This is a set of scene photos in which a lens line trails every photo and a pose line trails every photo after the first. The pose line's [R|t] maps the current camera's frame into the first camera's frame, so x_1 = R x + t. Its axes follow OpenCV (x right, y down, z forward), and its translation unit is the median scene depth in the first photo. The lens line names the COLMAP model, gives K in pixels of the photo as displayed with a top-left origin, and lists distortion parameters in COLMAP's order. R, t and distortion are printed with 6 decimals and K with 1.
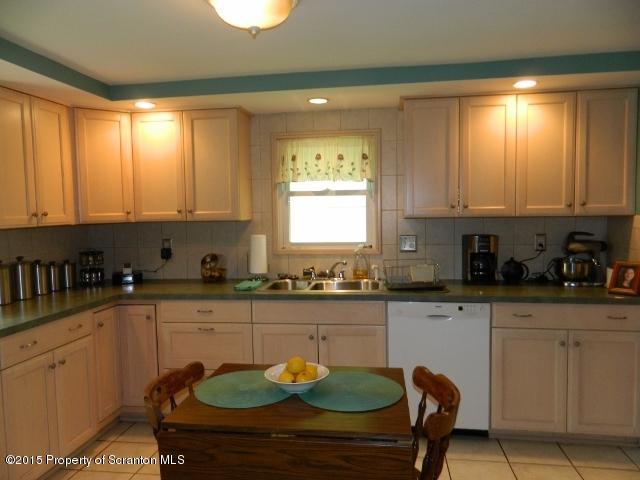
lens RADIAL K [[471.3, 0, 320.0], [0, 471.3, 240.0], [0, 0, 1]] dist [0.006356, 0.001948]
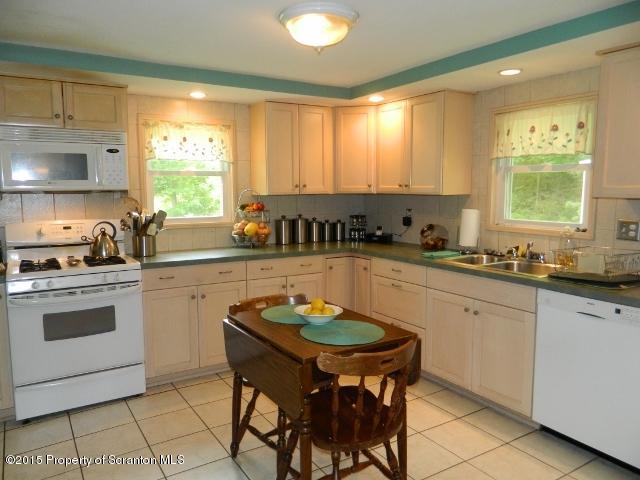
lens RADIAL K [[471.3, 0, 320.0], [0, 471.3, 240.0], [0, 0, 1]] dist [0.006356, 0.001948]
pose [[0.656925, 0.103520, -0.746816, 0.451320], [-0.059572, 0.994559, 0.085459, -0.013134], [0.751599, -0.011651, 0.659517, 0.064010]]
